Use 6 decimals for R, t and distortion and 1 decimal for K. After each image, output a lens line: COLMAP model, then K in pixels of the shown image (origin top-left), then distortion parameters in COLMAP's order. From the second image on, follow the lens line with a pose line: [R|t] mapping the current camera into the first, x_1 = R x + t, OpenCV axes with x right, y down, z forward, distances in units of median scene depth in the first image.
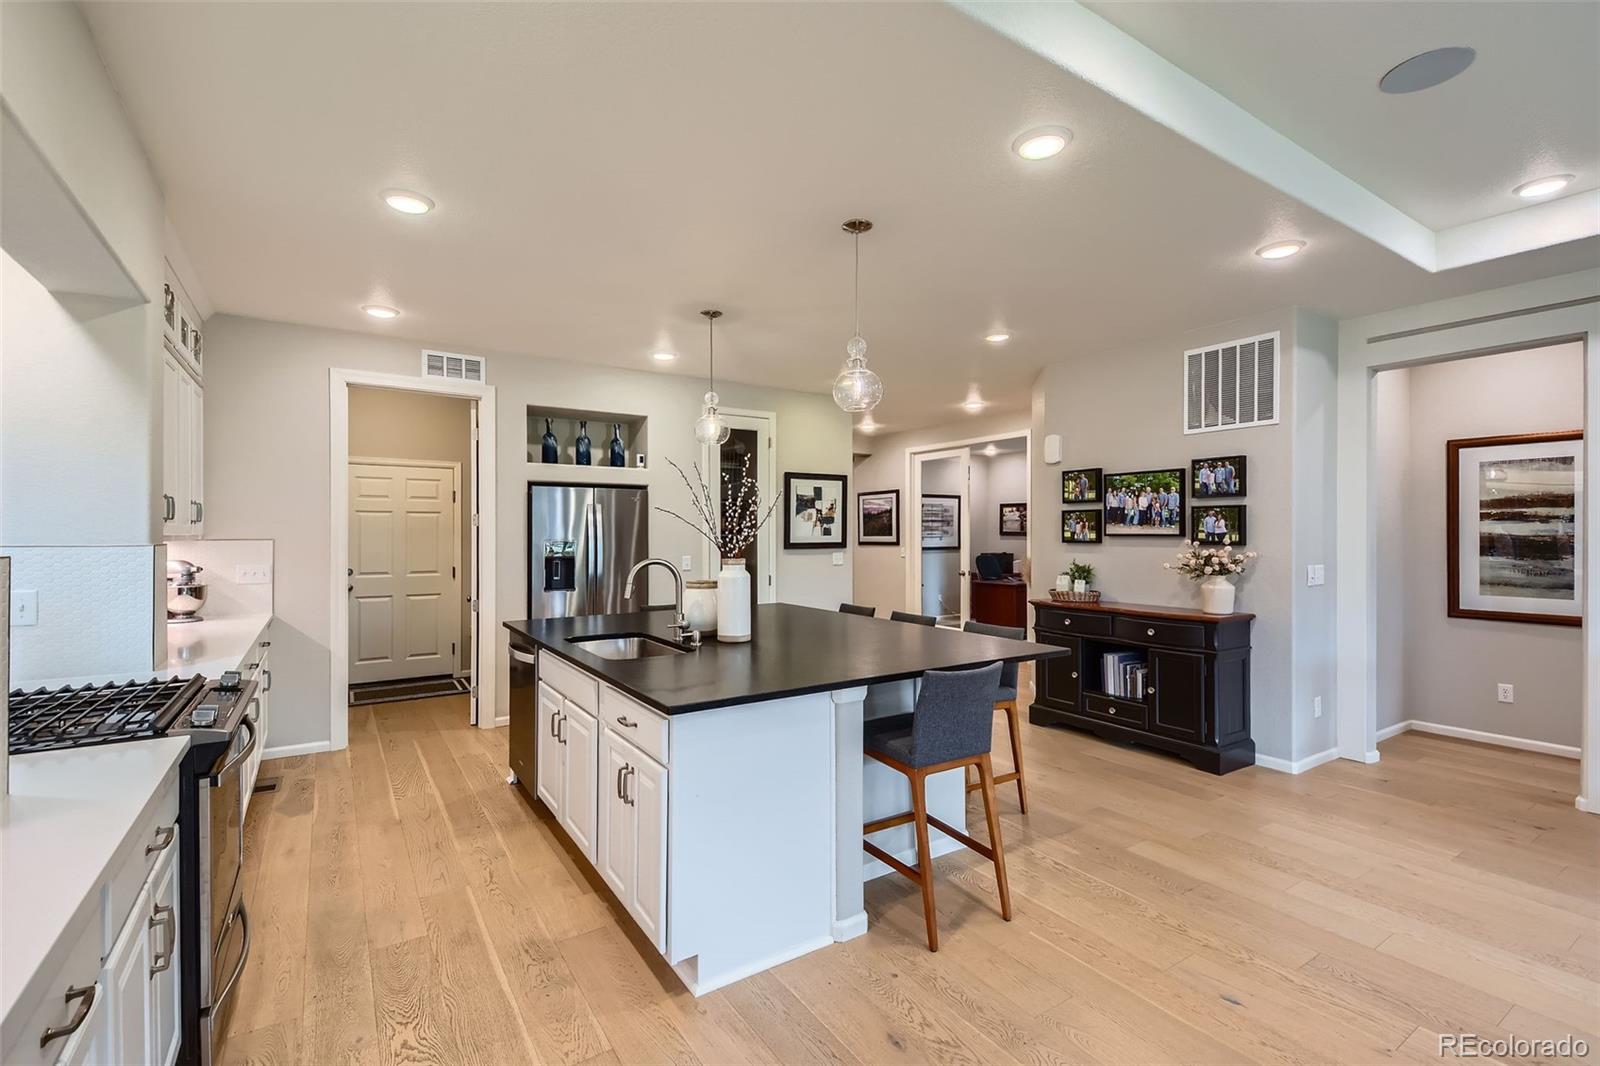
lens RADIAL K [[711.2, 0, 807.8], [0, 711.2, 533.8], [0, 0, 1]] dist [0.016842, -0.009963]
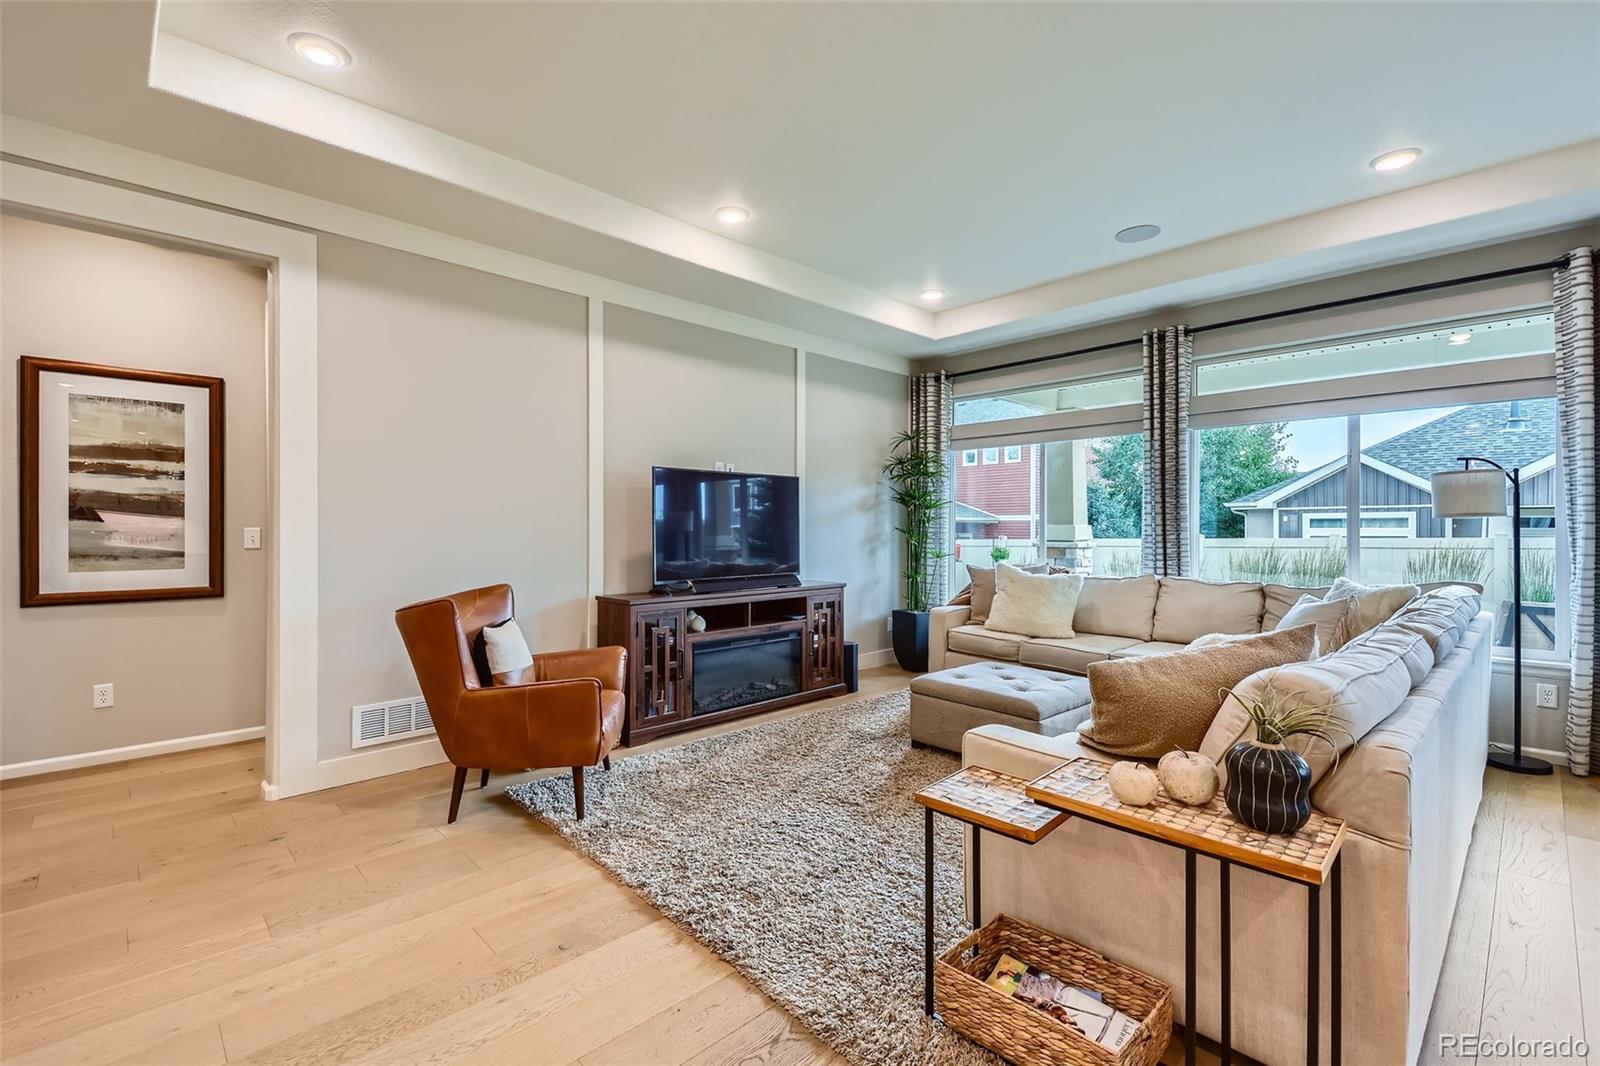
lens RADIAL K [[711.2, 0, 776.1], [0, 711.2, 525.2], [0, 0, 1]] dist [0.016842, -0.009963]
pose [[-0.165752, 0.003529, 0.986161, 0.085533], [-0.001847, 0.999991, -0.003890, 0.038563], [-0.986166, -0.002467, -0.165744, 0.405424]]
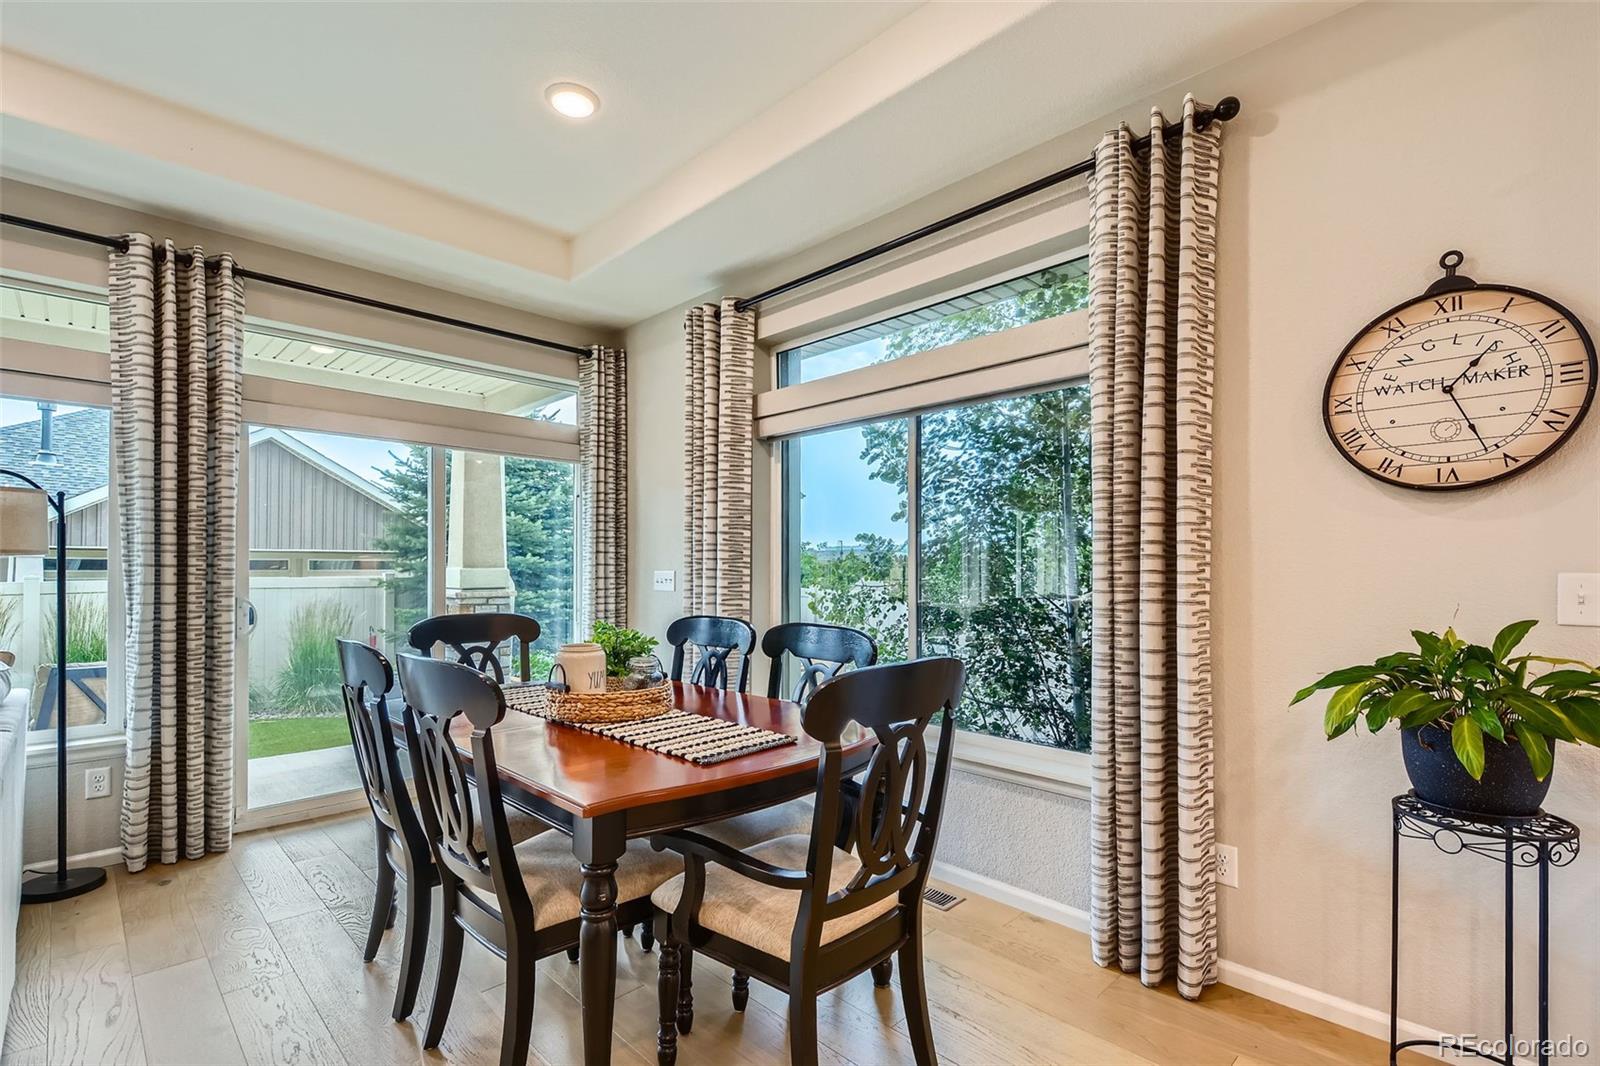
lens RADIAL K [[711.2, 0, 793.7], [0, 711.2, 564.1], [0, 0, 1]] dist [0.016842, -0.009963]
pose [[-0.979575, -0.000648, -0.201077, 0.241618], [-0.000235, 0.999998, -0.002078, 0.032210], [0.201078, -0.001988, -0.979573, 0.188337]]
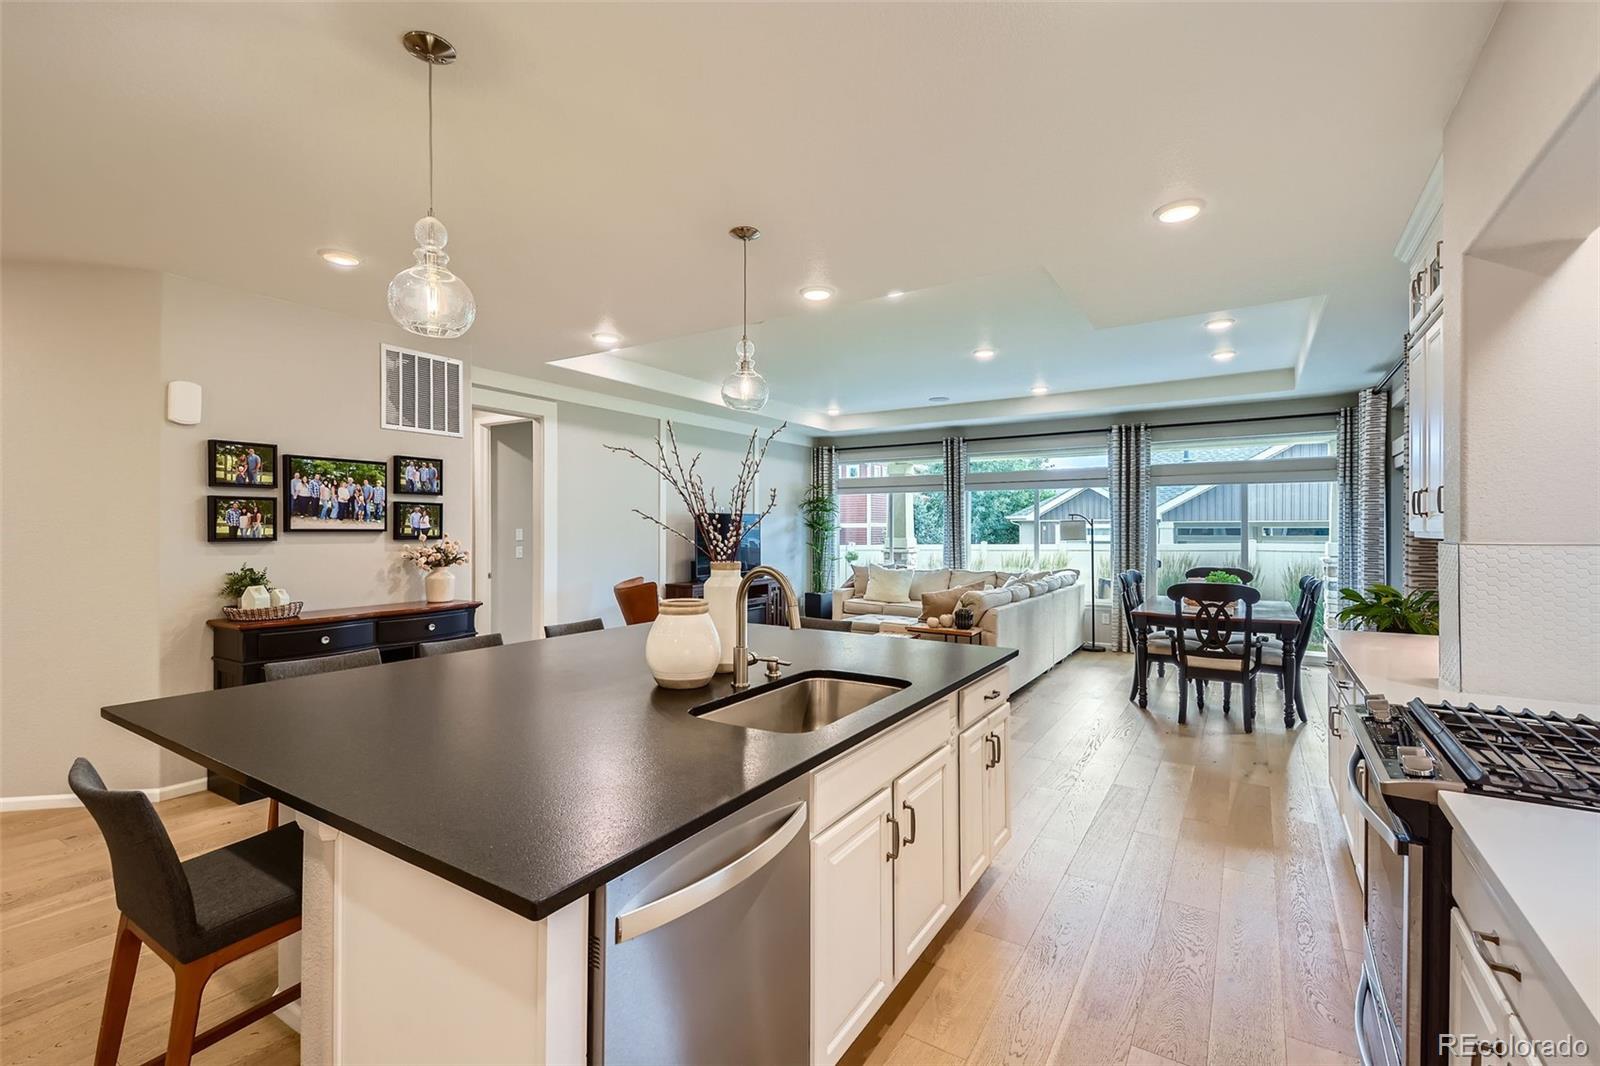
lens RADIAL K [[711.2, 0, 774.8], [0, 711.2, 515.1], [0, 0, 1]] dist [0.016842, -0.009963]
pose [[-0.382857, 0.017952, 0.923633, -0.577666], [-0.000824, 0.999804, -0.019774, 0.000033], [-0.923807, -0.008332, -0.382767, 0.863056]]
